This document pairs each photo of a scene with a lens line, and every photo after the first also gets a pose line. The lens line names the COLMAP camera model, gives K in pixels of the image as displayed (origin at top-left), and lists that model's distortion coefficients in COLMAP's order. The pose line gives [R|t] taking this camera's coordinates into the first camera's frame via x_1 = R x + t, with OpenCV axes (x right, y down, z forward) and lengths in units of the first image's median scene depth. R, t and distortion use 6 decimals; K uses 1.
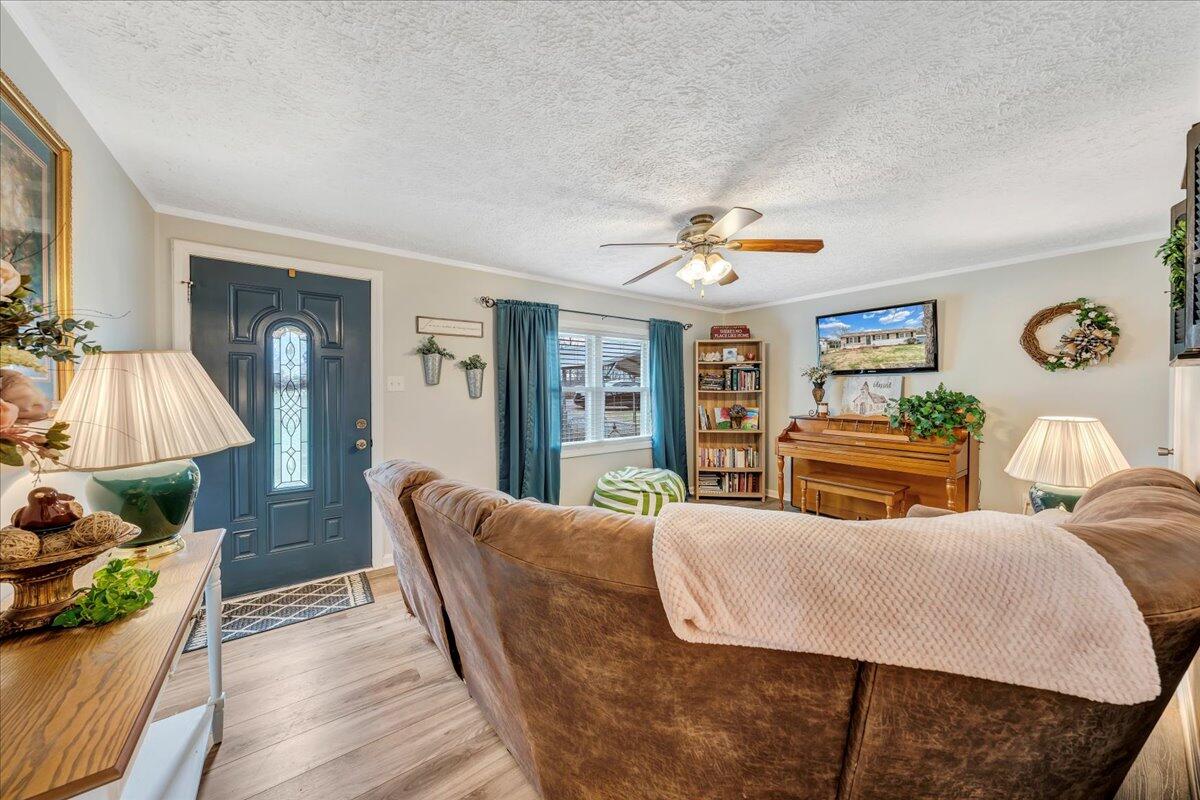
lens RADIAL K [[413.0, 0, 598.4], [0, 413.0, 395.8], [0, 0, 1]] dist [0.000558, -0.000267]
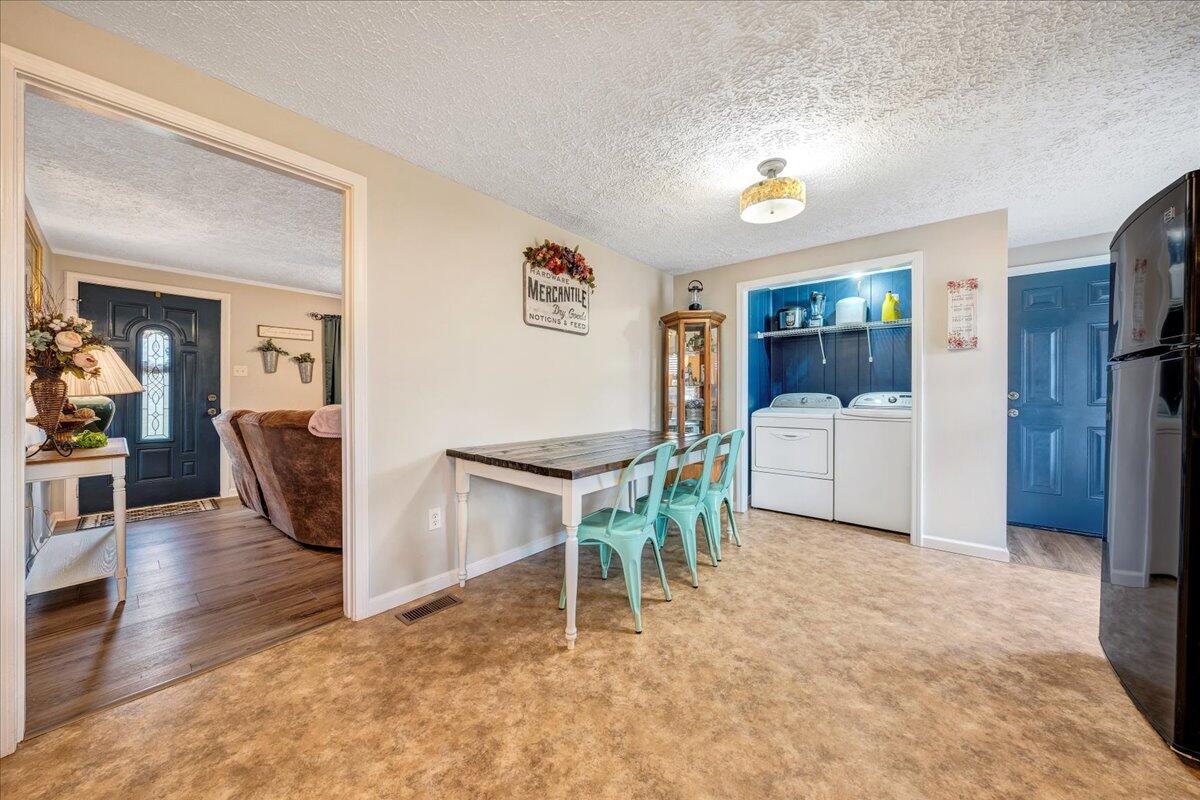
lens RADIAL K [[413.0, 0, 597.5], [0, 413.0, 396.0], [0, 0, 1]] dist [0.000558, -0.000267]
pose [[0.976109, 0.005326, 0.217216, 0.471584], [-0.004233, 0.999976, -0.005499, 0.069089], [-0.217240, 0.004448, 0.976108, -0.776292]]
